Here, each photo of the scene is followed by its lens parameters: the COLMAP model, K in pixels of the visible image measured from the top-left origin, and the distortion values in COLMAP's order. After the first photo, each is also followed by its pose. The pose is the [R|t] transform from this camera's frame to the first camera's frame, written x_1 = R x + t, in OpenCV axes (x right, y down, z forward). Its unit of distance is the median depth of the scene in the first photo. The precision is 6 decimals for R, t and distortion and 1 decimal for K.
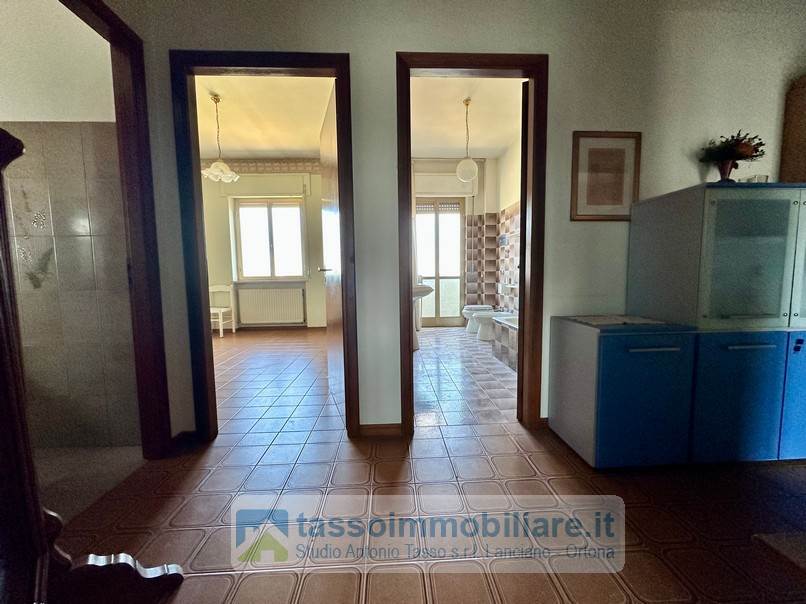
lens RADIAL K [[321.9, 0, 402.5], [0, 321.9, 301.5], [0, 0, 1]] dist [-0.001305, -0.000284]
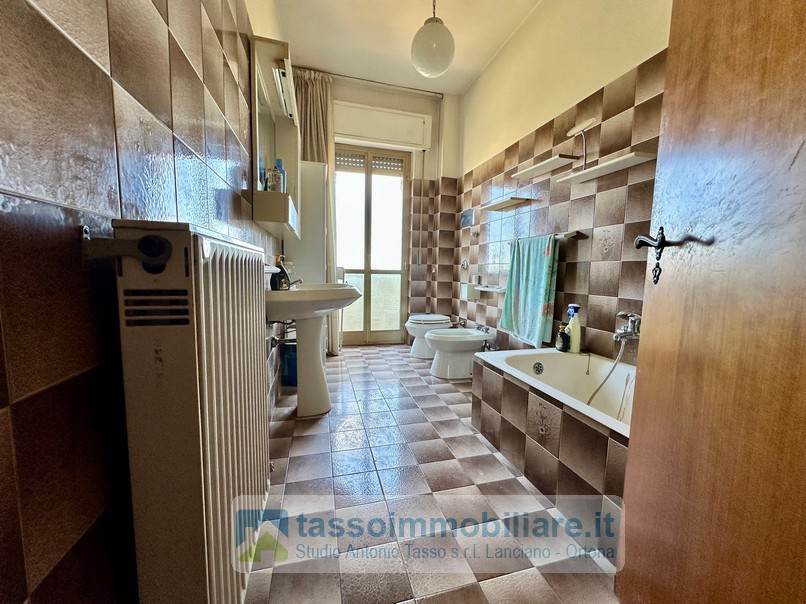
lens RADIAL K [[321.9, 0, 403.0], [0, 321.9, 300.5], [0, 0, 1]] dist [-0.001305, -0.000284]
pose [[0.975694, 0.013983, 0.218691, 0.036176], [-0.017497, 0.999747, 0.014137, -0.025929], [-0.218438, -0.017620, 0.975692, 0.349014]]
